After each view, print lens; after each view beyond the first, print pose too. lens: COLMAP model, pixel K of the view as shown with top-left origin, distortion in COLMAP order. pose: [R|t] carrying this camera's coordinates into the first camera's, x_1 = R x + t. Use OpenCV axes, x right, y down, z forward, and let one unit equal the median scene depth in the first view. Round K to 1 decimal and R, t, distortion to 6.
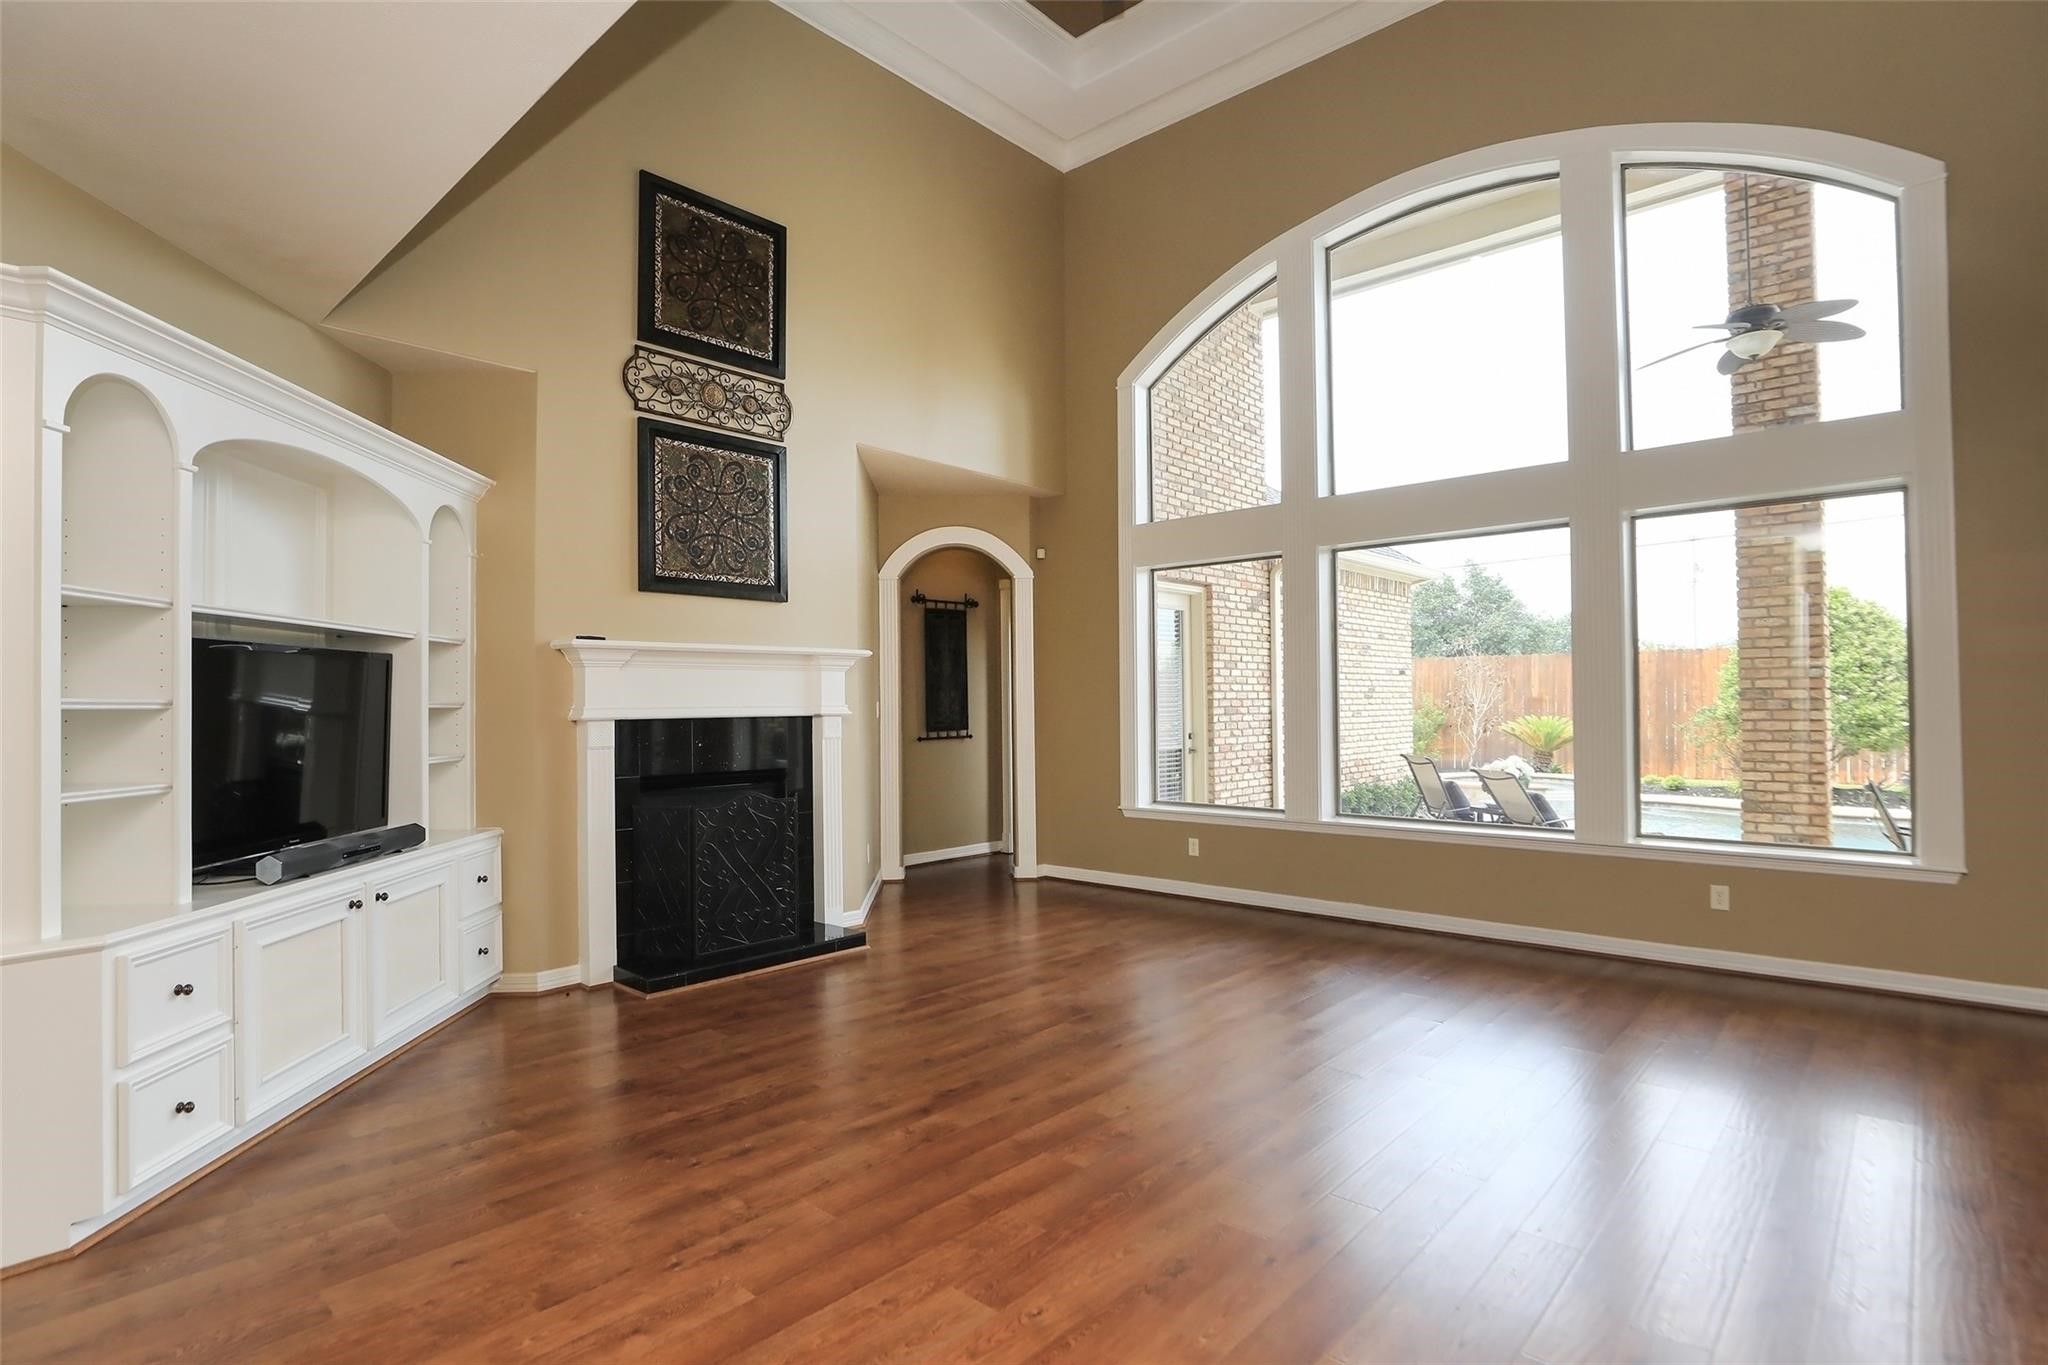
lens RADIAL K [[1025.5, 0, 1024.0], [0, 1025.5, 682.5], [0, 0, 1]] dist [-0.025076, 0.000043]
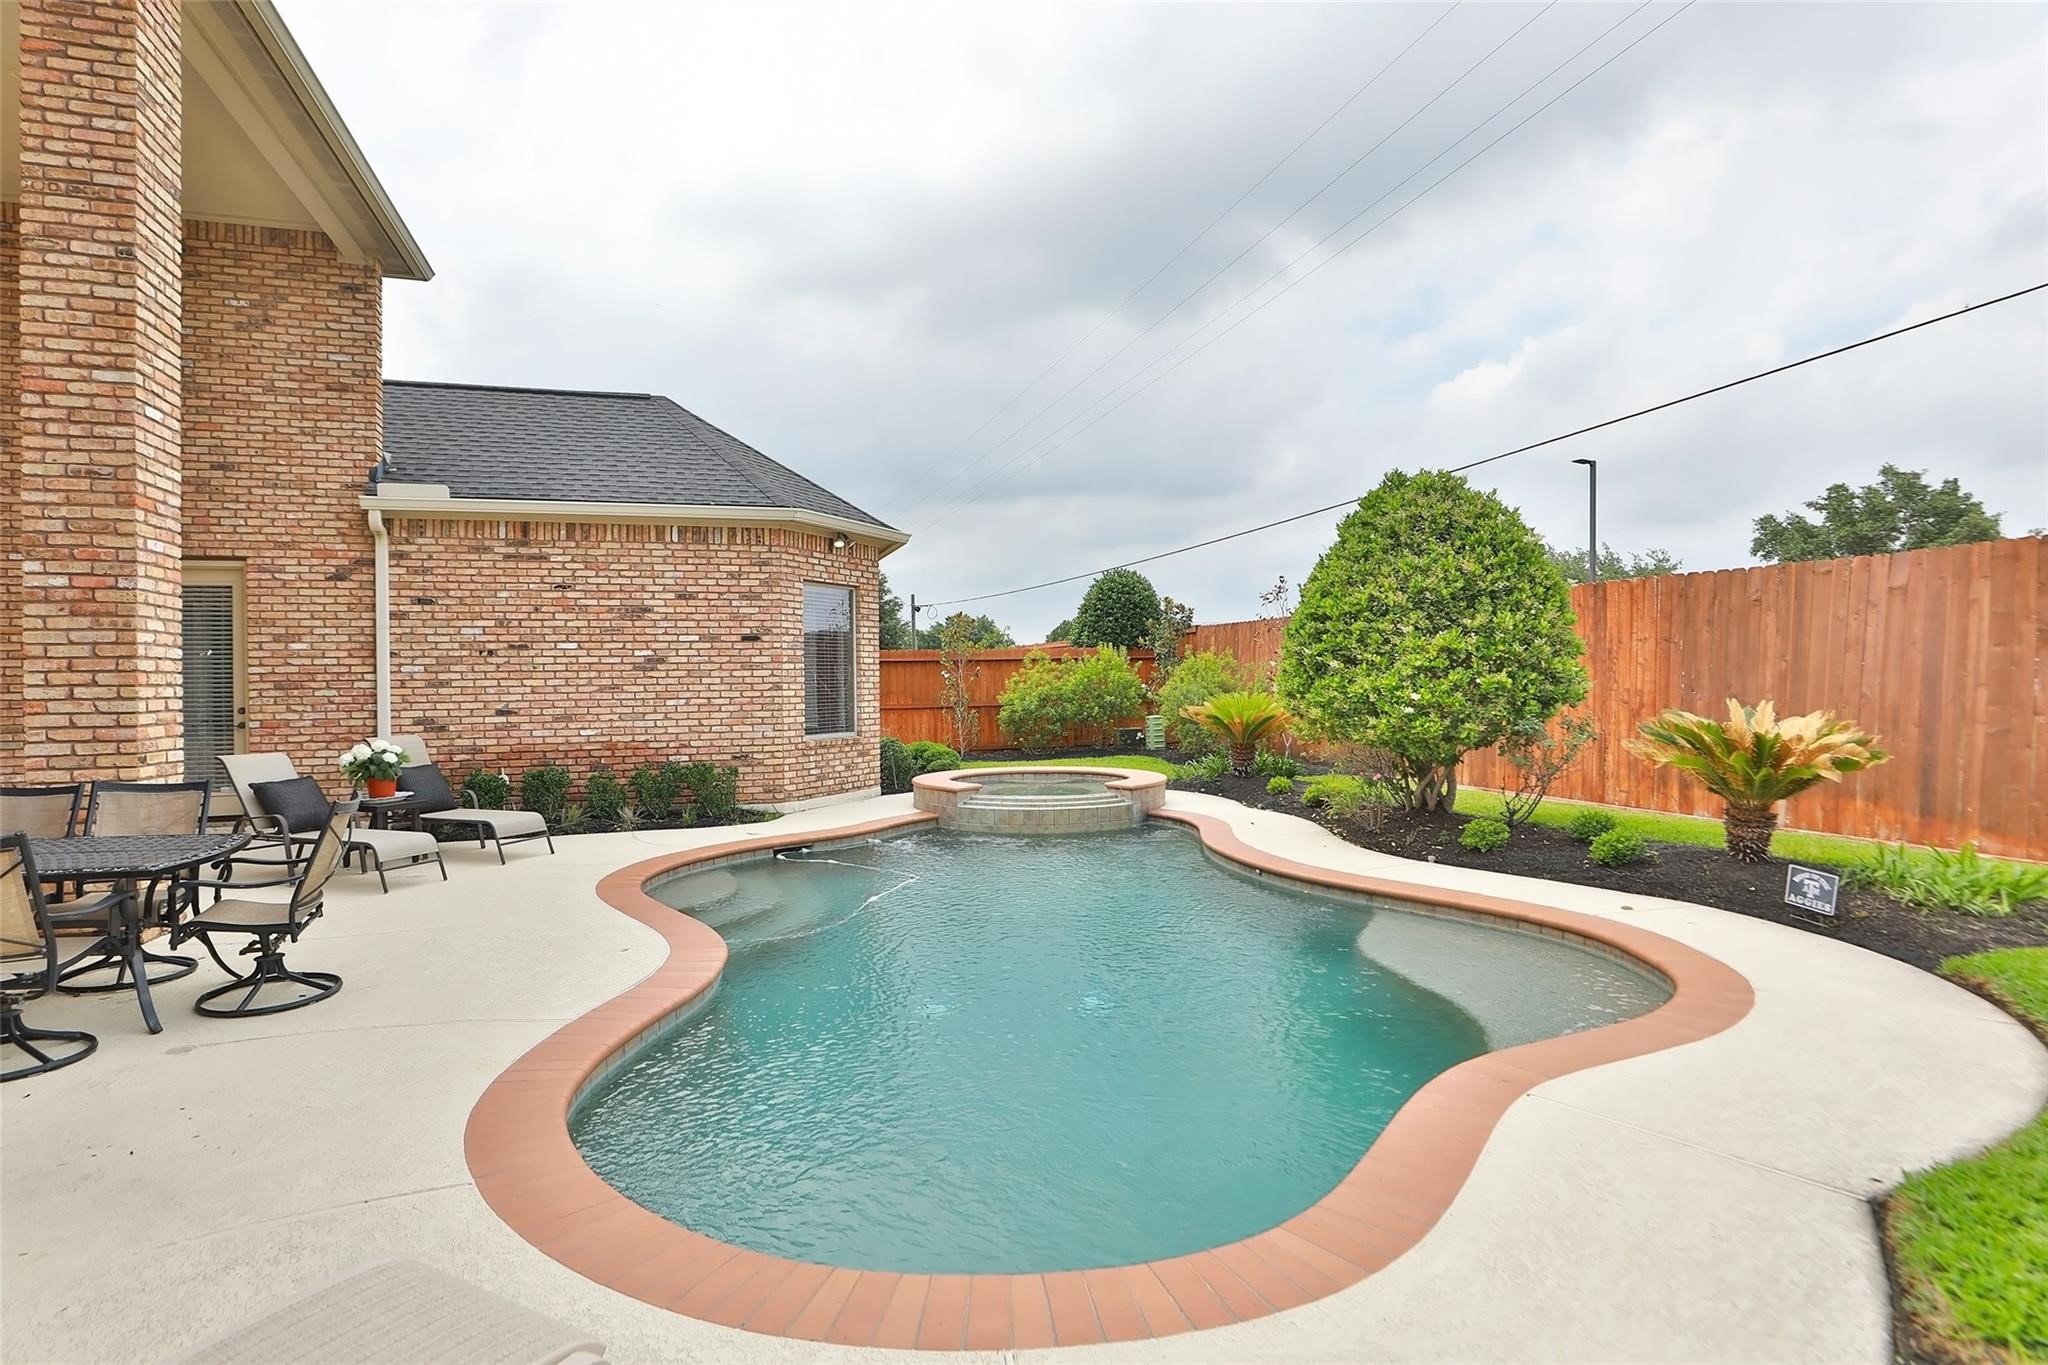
lens RADIAL K [[1034.3, 0, 1013.8], [0, 1034.3, 681.7], [0, 0, 1]] dist [-0.042574, 0.010090]
pose [[0.864041, -0.001512, -0.503420, 1.310219], [0.014270, 0.999667, 0.021489, 0.013404], [0.503220, -0.025751, 0.863775, 0.528224]]
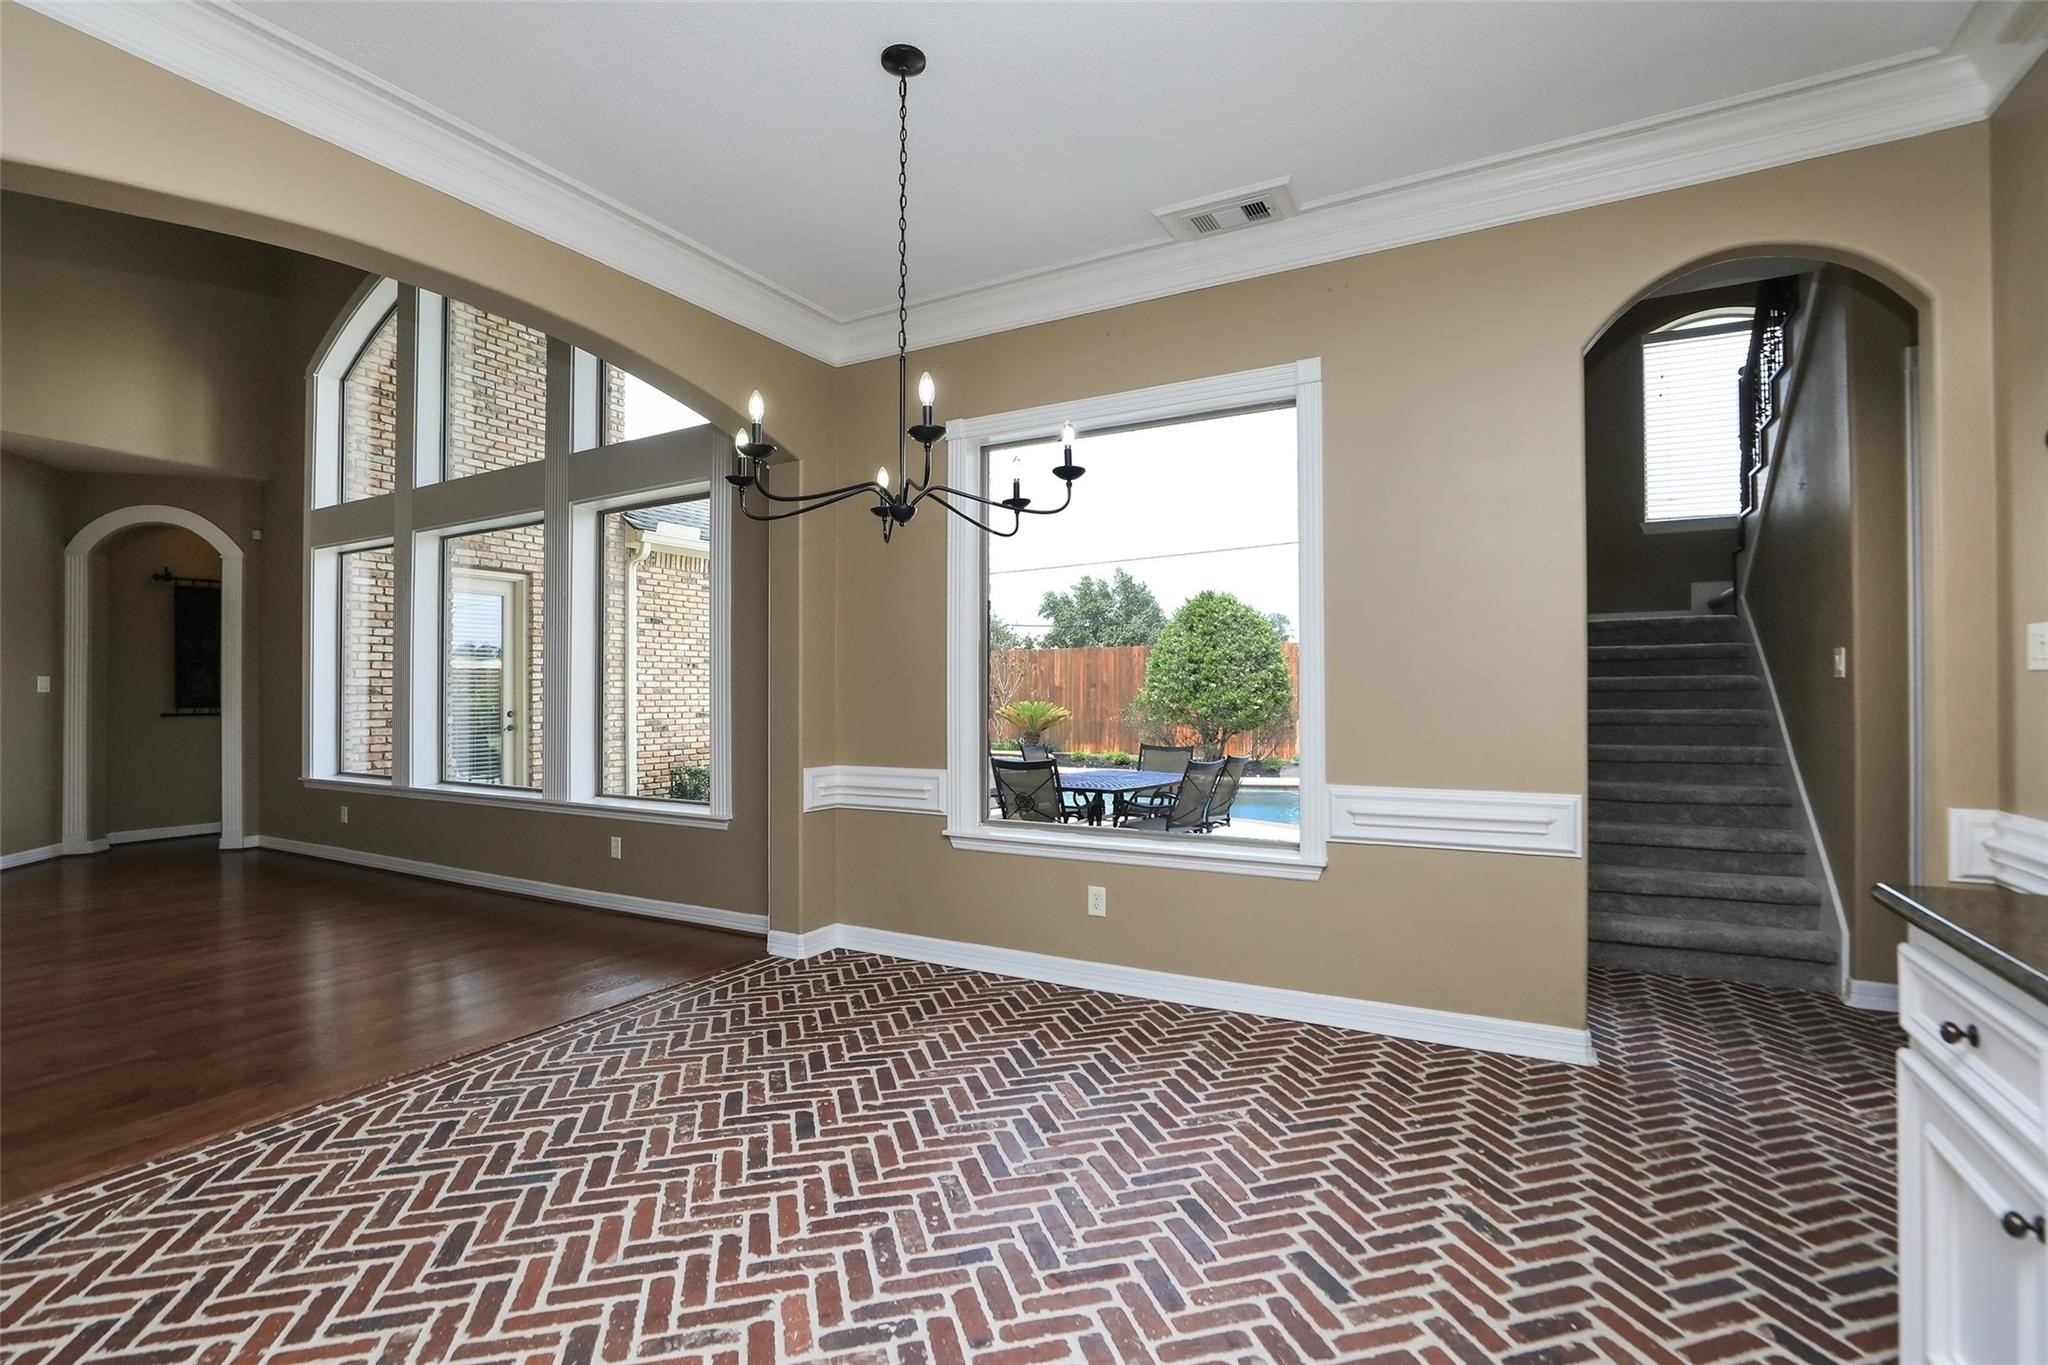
lens RADIAL K [[944.1, 0, 1024.0], [0, 944.1, 682.5], [0, 0, 1]] dist [-0.036991, 0.000138]
pose [[0.974090, 0.006840, 0.226058, 0.462783], [-0.008495, 0.999944, 0.006348, 0.008696], [-0.226002, -0.008104, 0.974093, -0.065403]]
